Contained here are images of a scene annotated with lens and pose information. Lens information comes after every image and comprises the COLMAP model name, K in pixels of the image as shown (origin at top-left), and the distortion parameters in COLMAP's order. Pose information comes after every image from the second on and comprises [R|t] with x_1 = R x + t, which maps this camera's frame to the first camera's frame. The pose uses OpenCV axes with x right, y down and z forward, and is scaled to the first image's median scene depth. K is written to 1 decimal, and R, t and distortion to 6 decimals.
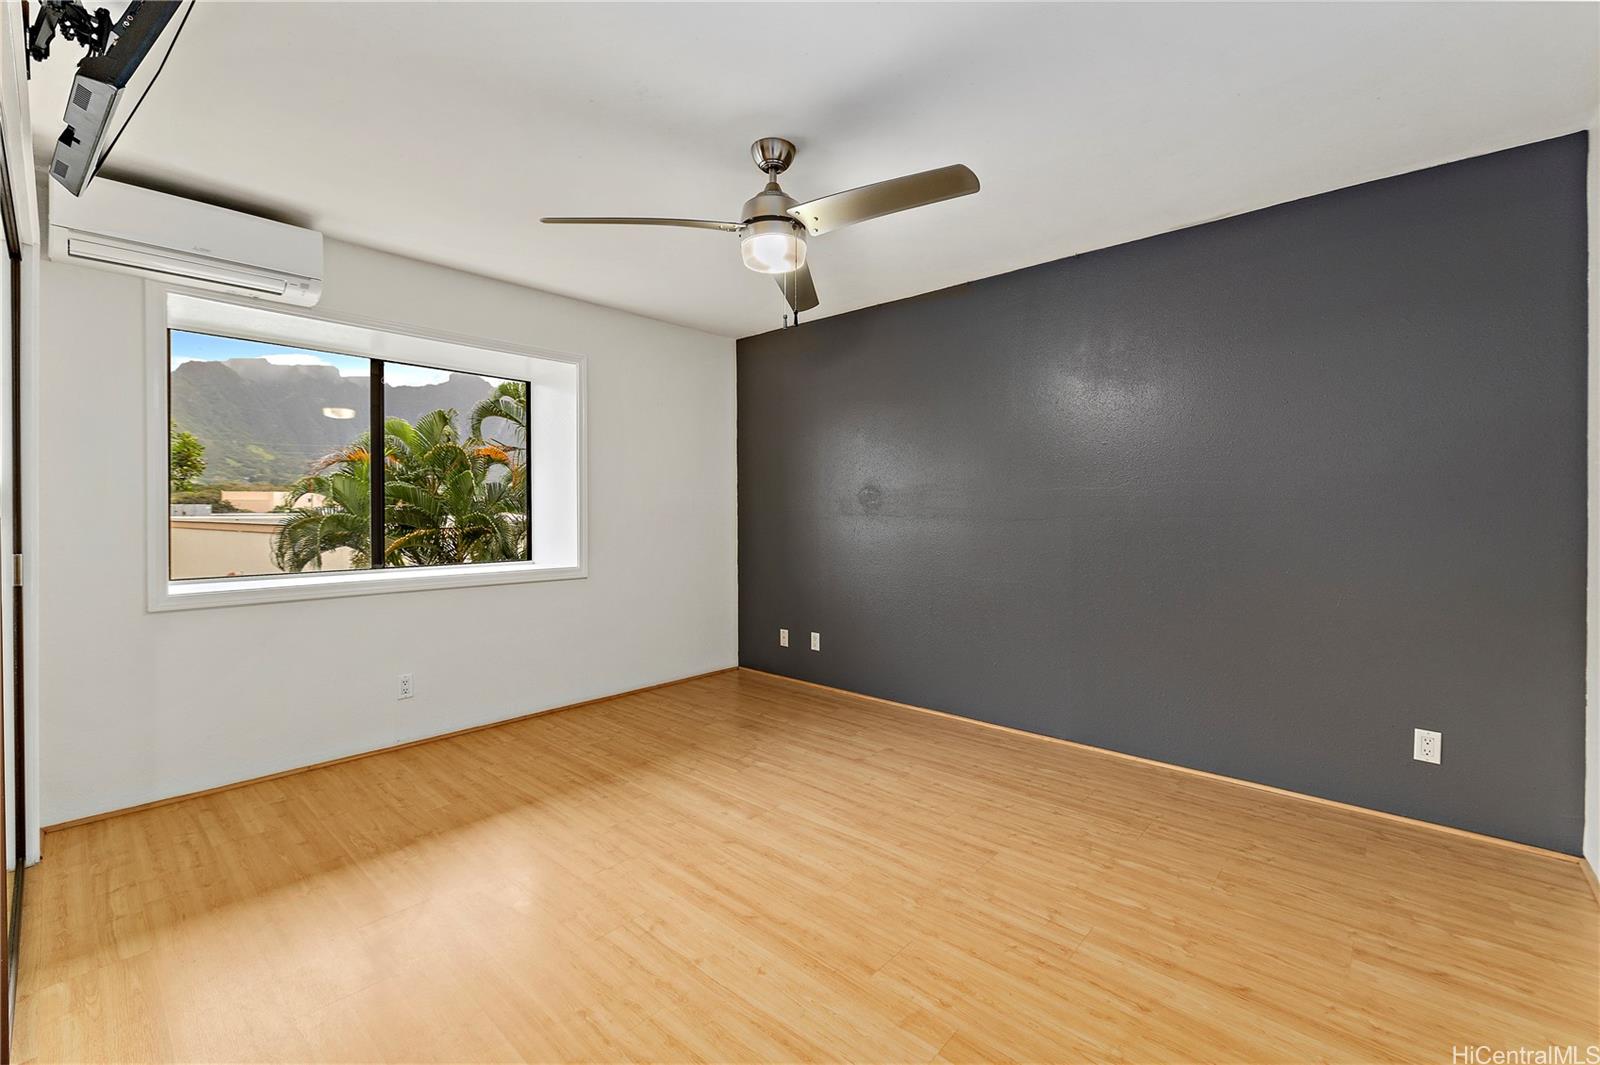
lens RADIAL K [[683.3, 0, 799.5], [0, 683.3, 520.4], [0, 0, 1]] dist [-0.000319, -0.000220]
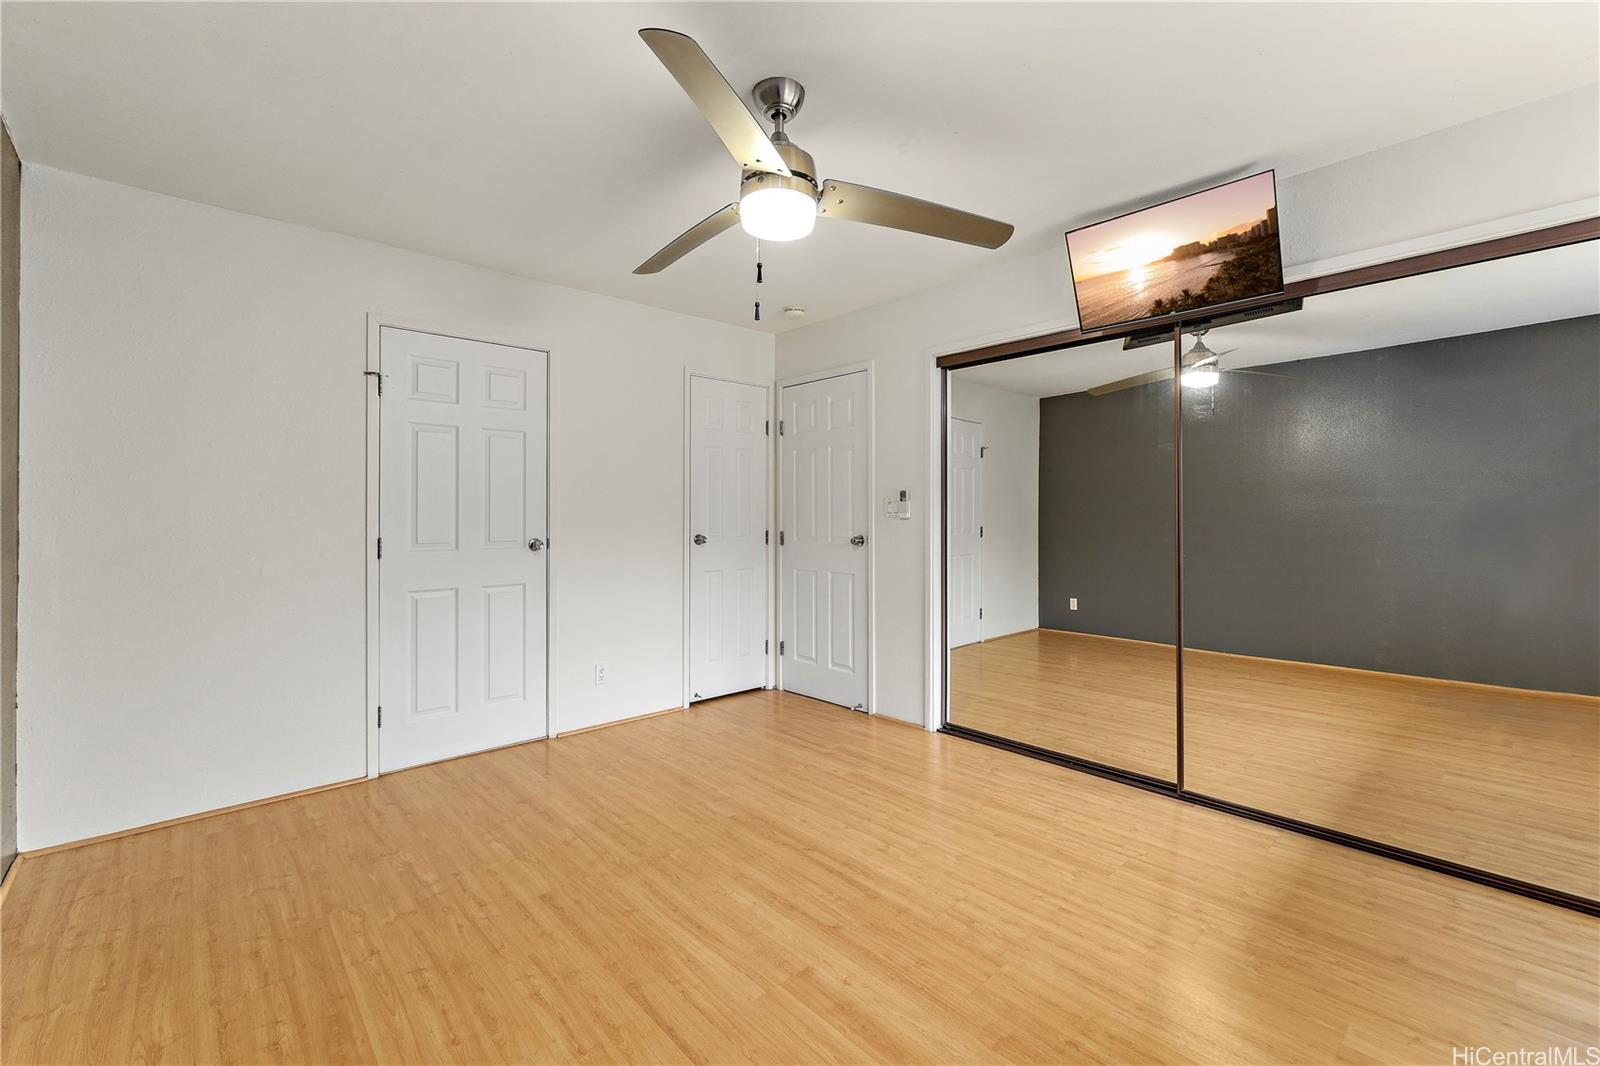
lens RADIAL K [[683.3, 0, 800.5], [0, 683.3, 520.8], [0, 0, 1]] dist [-0.000319, -0.000220]
pose [[-0.995452, 0.004833, 0.095137, -0.152667], [0.007275, 0.999653, 0.025334, -0.035980], [-0.094981, 0.025911, -0.995142, 1.937895]]
